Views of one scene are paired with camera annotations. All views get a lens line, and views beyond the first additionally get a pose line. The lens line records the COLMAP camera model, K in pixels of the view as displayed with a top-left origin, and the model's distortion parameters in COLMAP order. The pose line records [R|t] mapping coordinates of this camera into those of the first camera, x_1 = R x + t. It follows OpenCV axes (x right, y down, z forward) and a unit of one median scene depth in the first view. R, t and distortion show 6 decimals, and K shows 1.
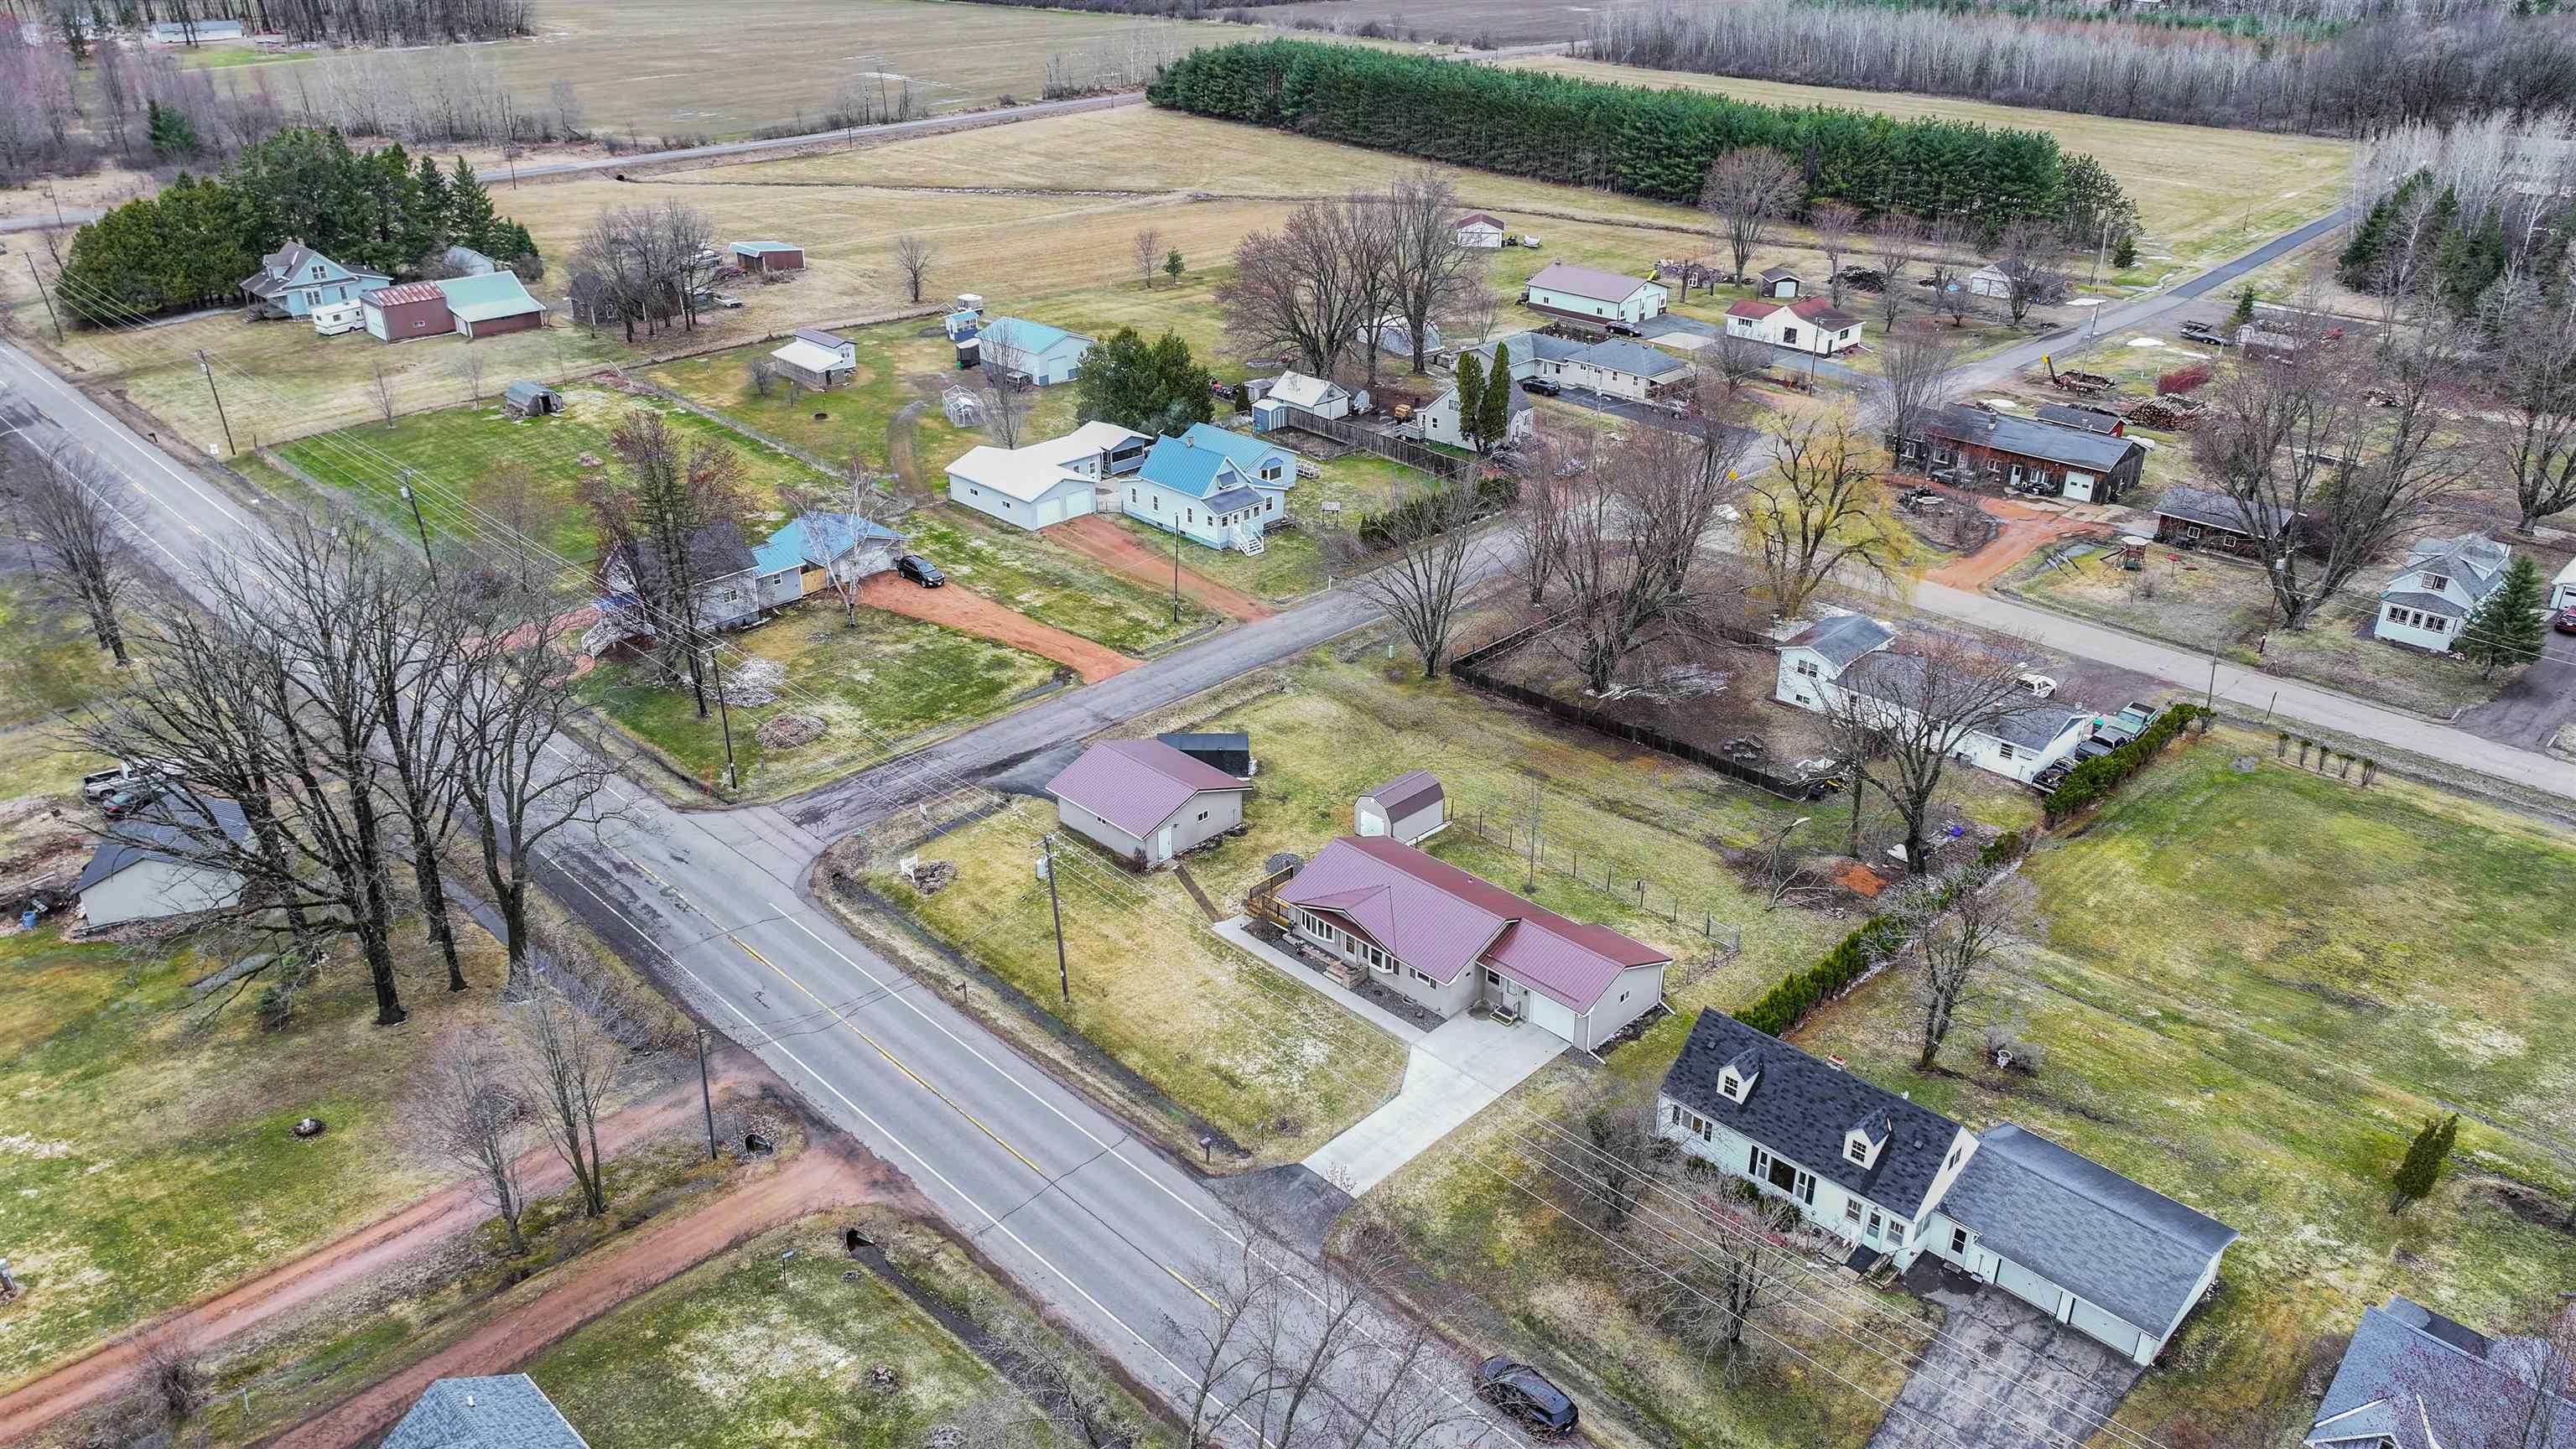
lens RADIAL K [[1807.4, 0, 1288.0], [0, 1807.4, 724.5], [0, 0, 1]] dist [0.002389, 0.008828]
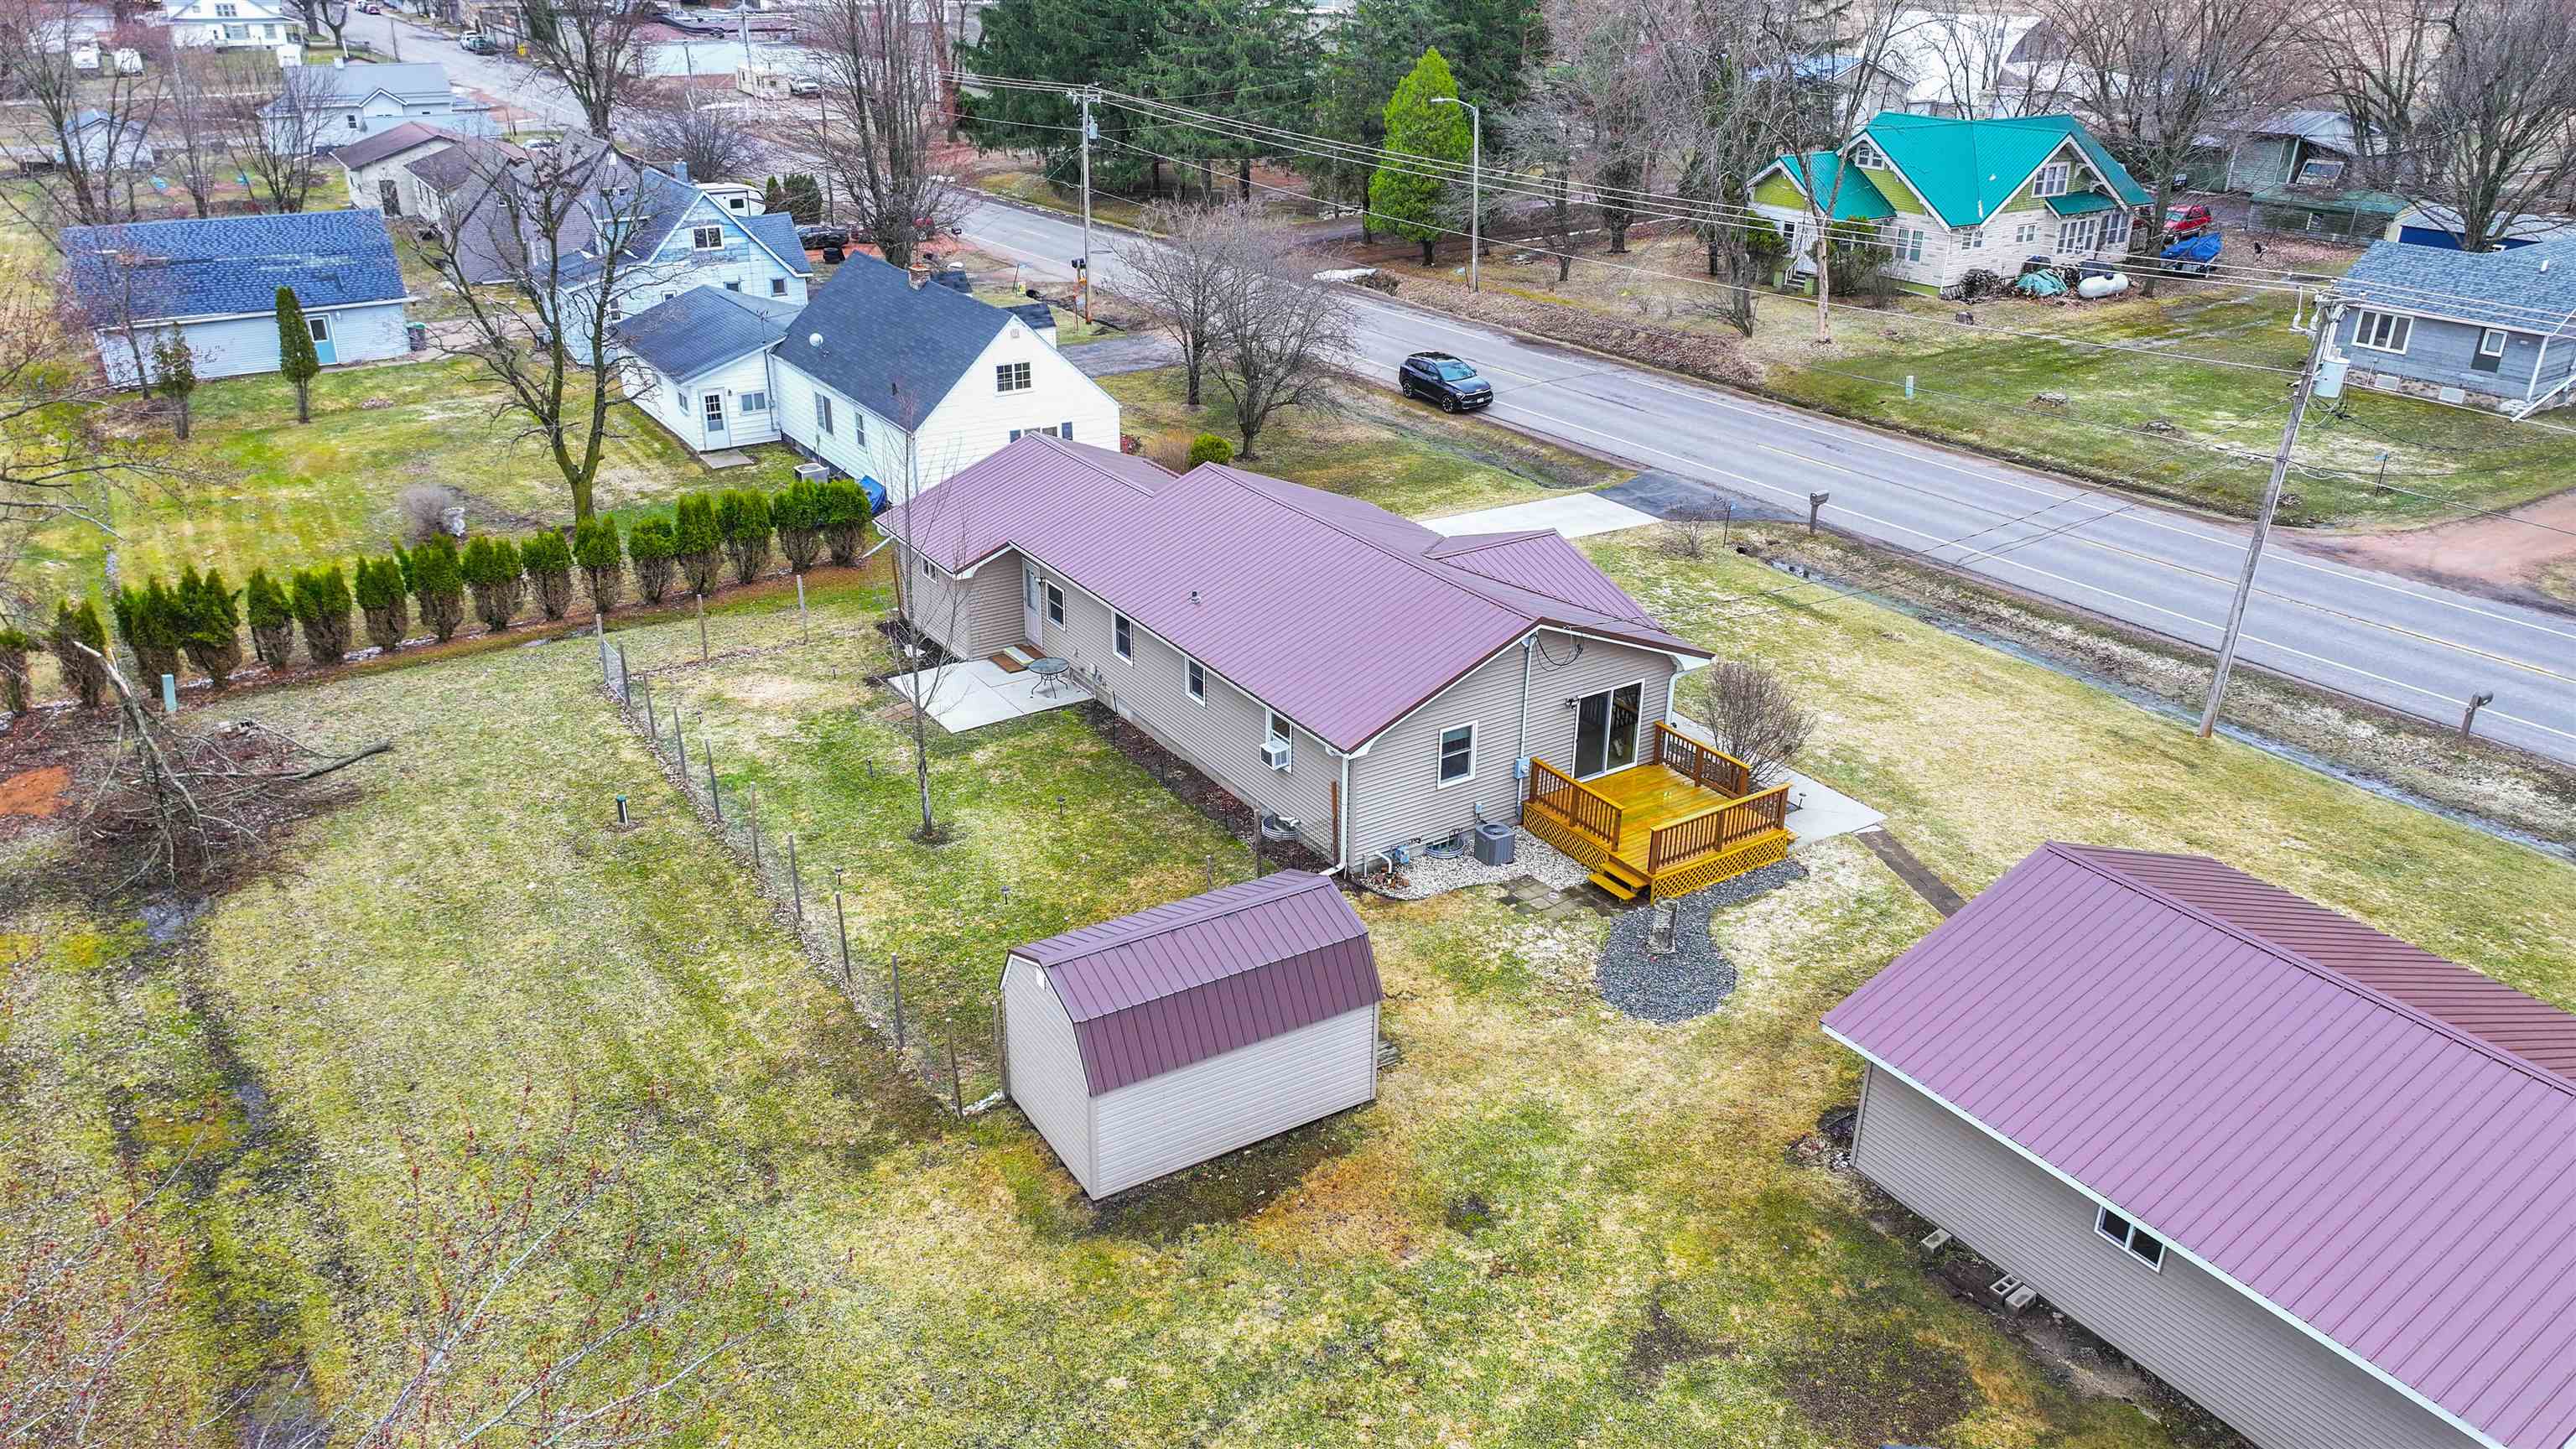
lens RADIAL K [[1807.4, 0, 1288.0], [0, 1807.4, 724.5], [0, 0, 1]] dist [0.002389, 0.008828]
pose [[-0.976830, -0.094384, 0.192078, 0.005568], [0.087160, 0.644246, 0.759836, -0.165928], [-0.195462, 0.758972, -0.621092, 1.132252]]
